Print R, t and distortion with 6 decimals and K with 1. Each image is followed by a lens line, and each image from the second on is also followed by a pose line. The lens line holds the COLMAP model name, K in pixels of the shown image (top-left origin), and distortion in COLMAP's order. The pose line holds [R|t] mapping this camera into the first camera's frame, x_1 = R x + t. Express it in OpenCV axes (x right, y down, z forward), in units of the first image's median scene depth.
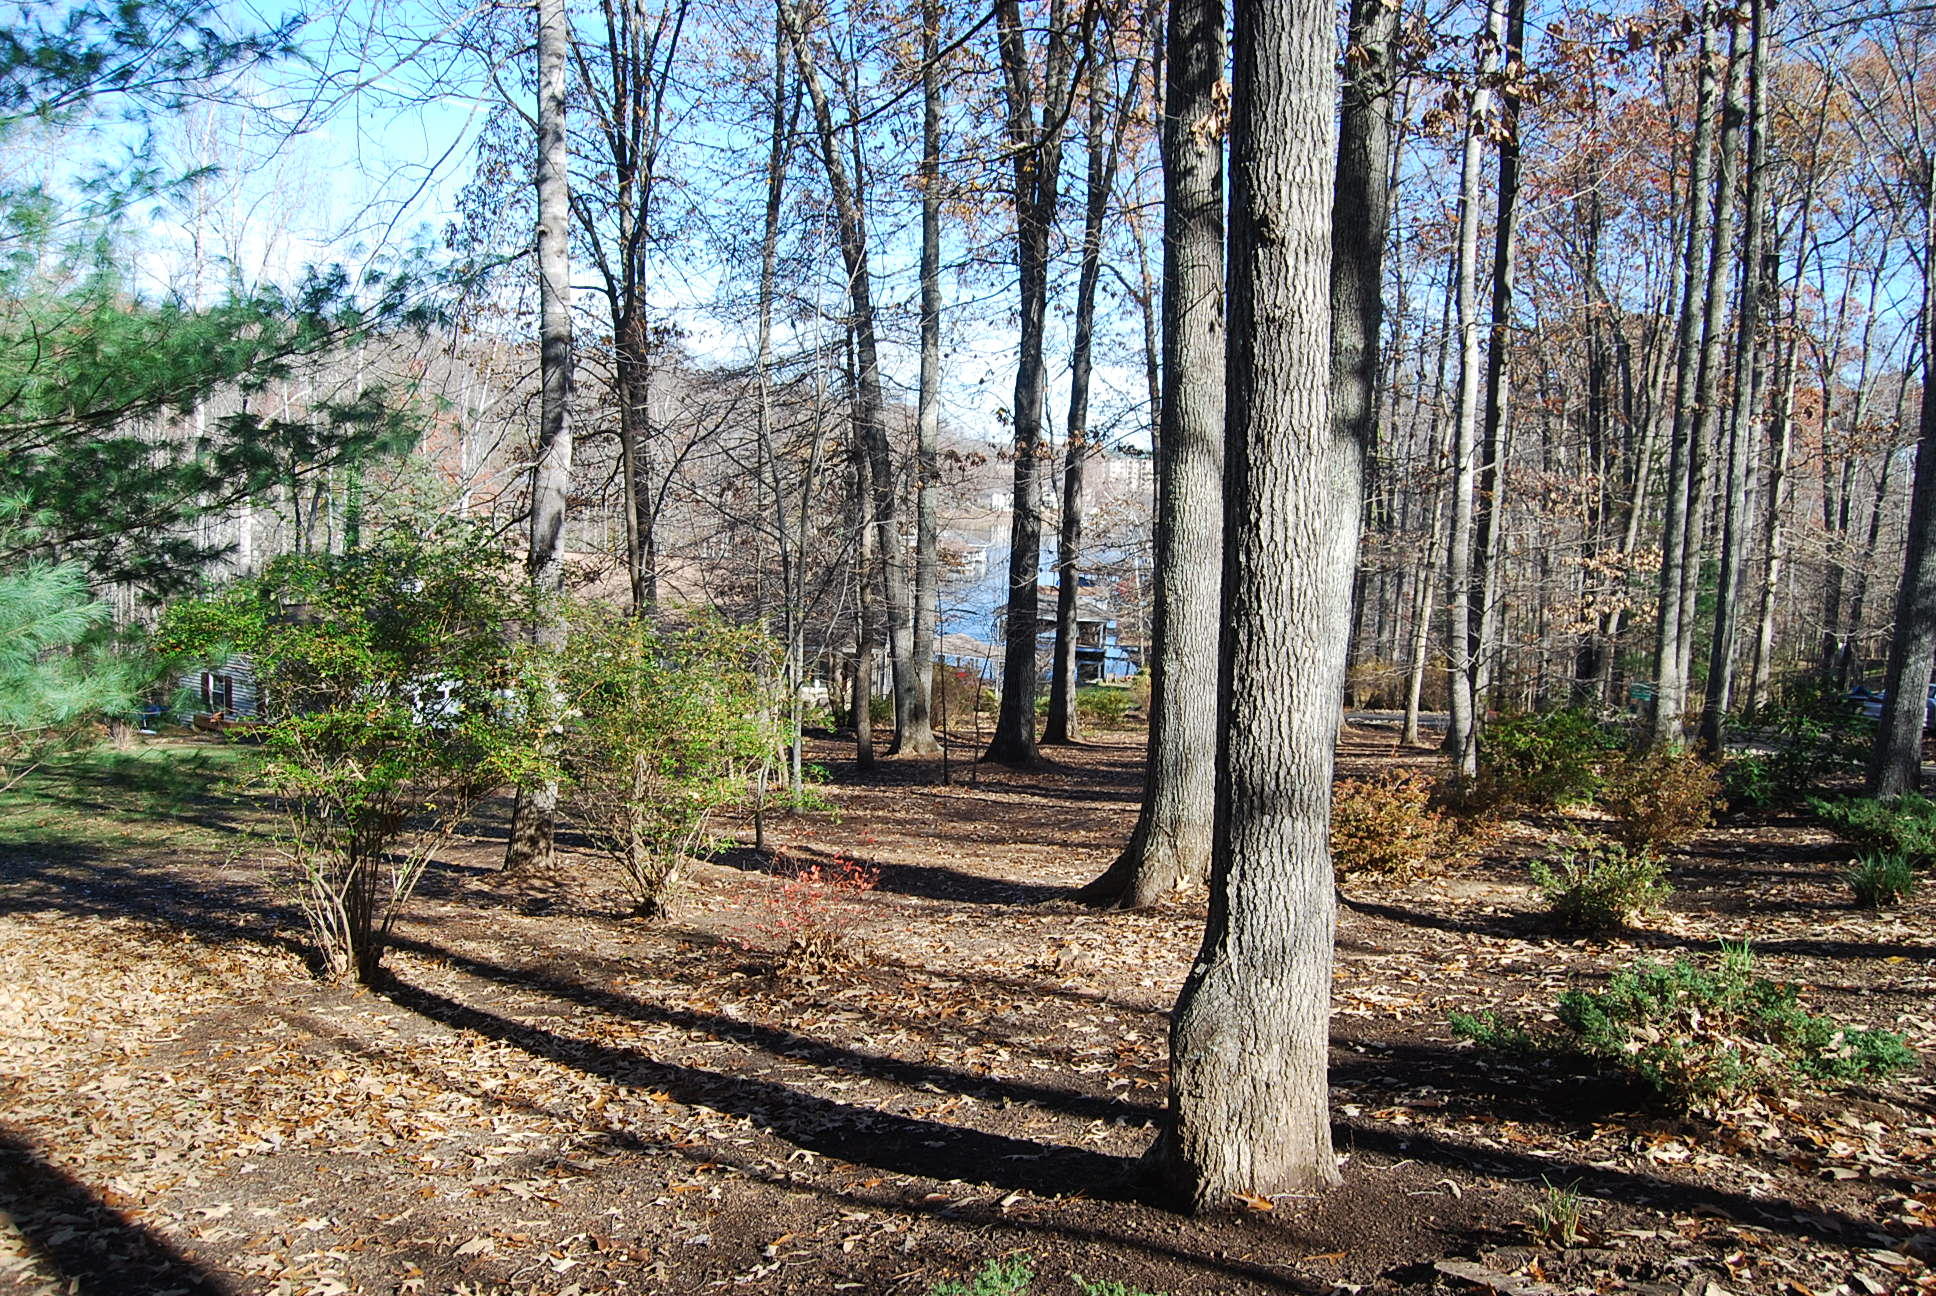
lens RADIAL K [[1547.8, 0, 968.0], [0, 1547.8, 648.0], [0, 0, 1]] dist [-0.097571, 0.043296]
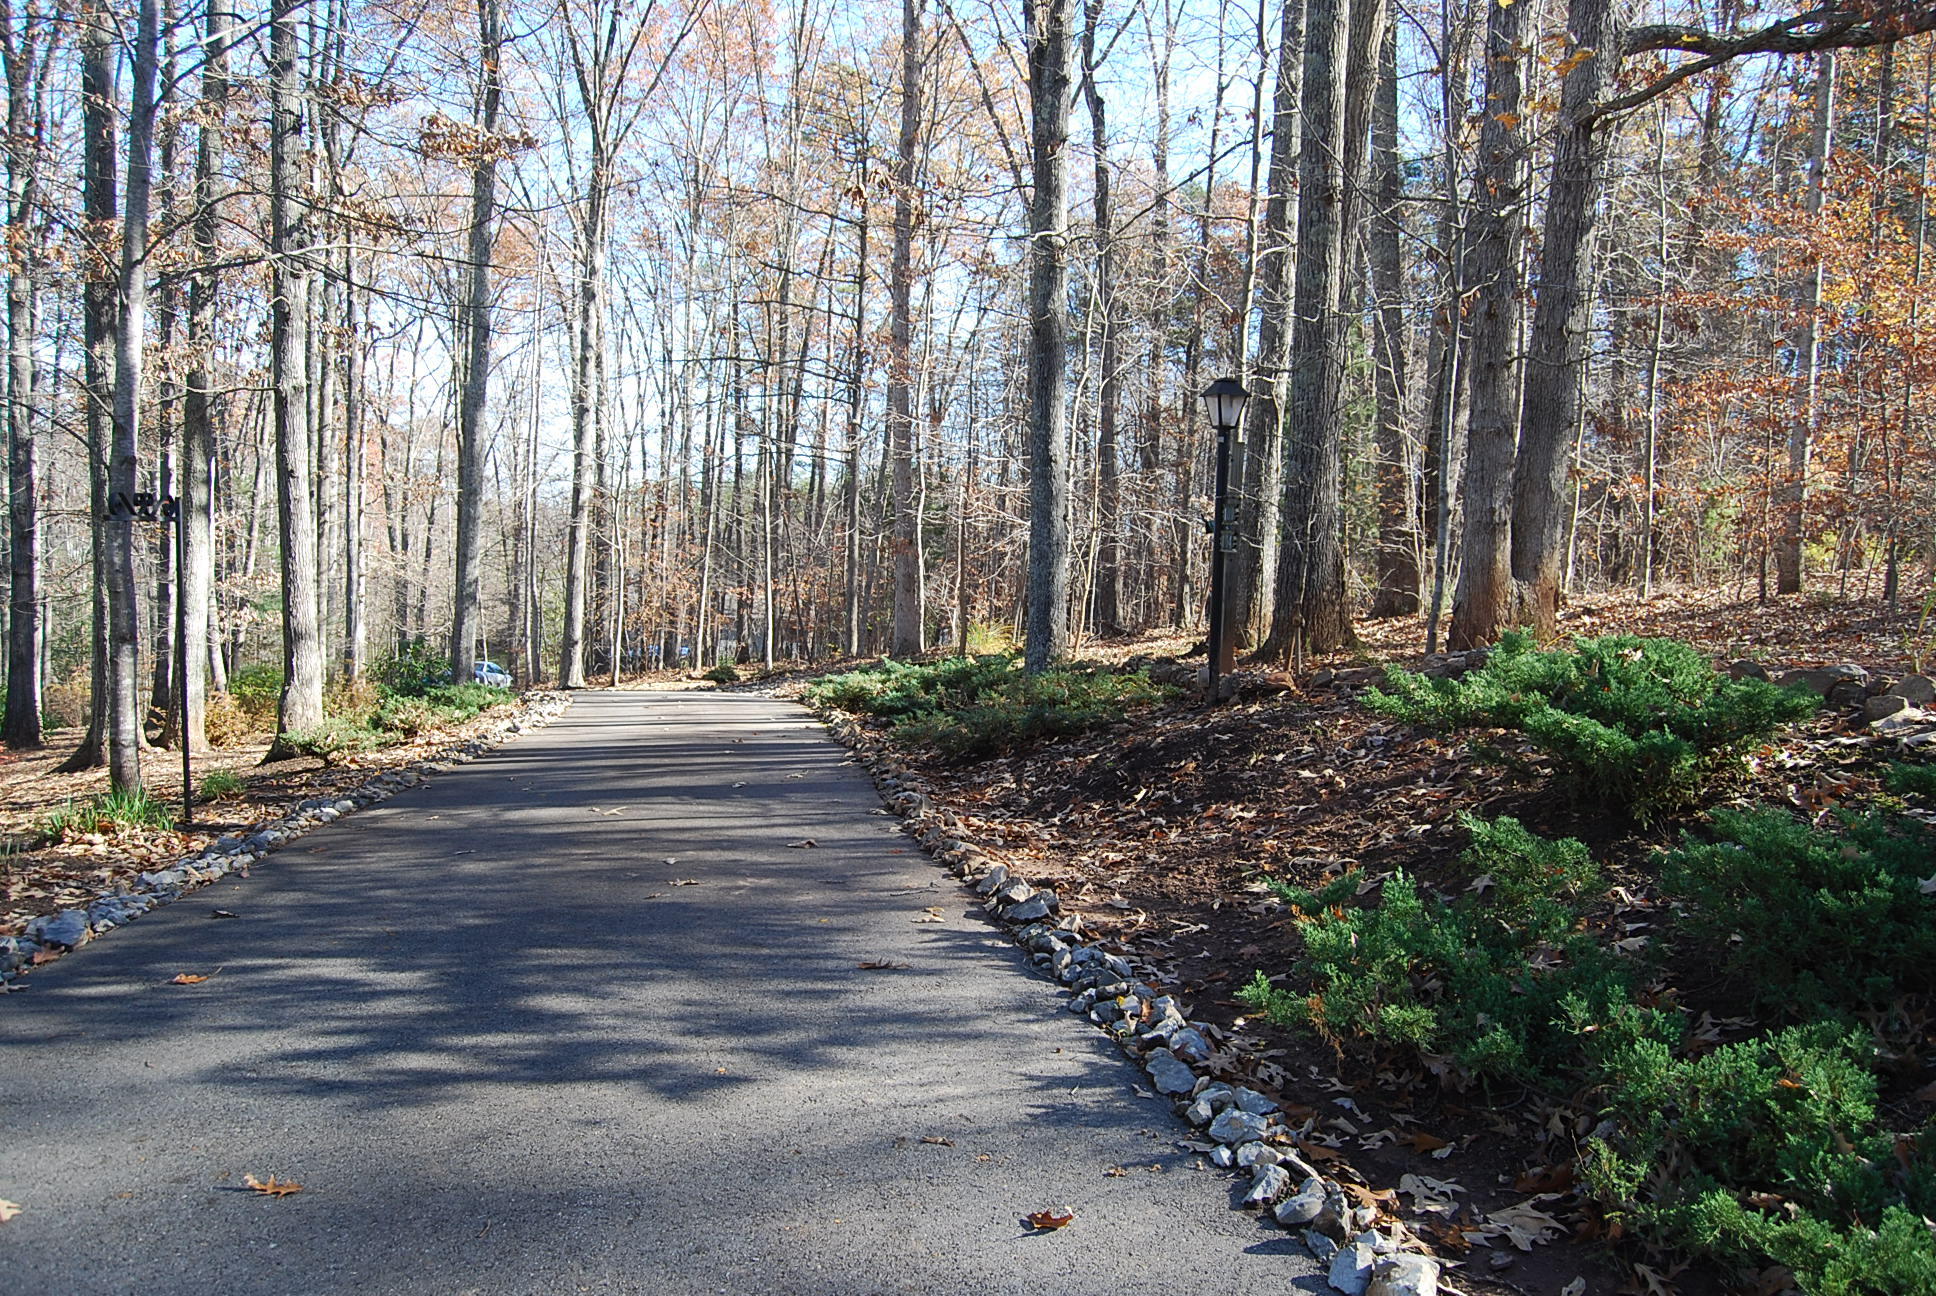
lens RADIAL K [[1547.8, 0, 968.0], [0, 1547.8, 648.0], [0, 0, 1]] dist [-0.097571, 0.043296]
pose [[0.633506, -0.058661, 0.771511, -0.100420], [0.070270, 0.997363, 0.018133, 0.010101], [-0.770540, 0.042726, 0.635958, -0.155736]]
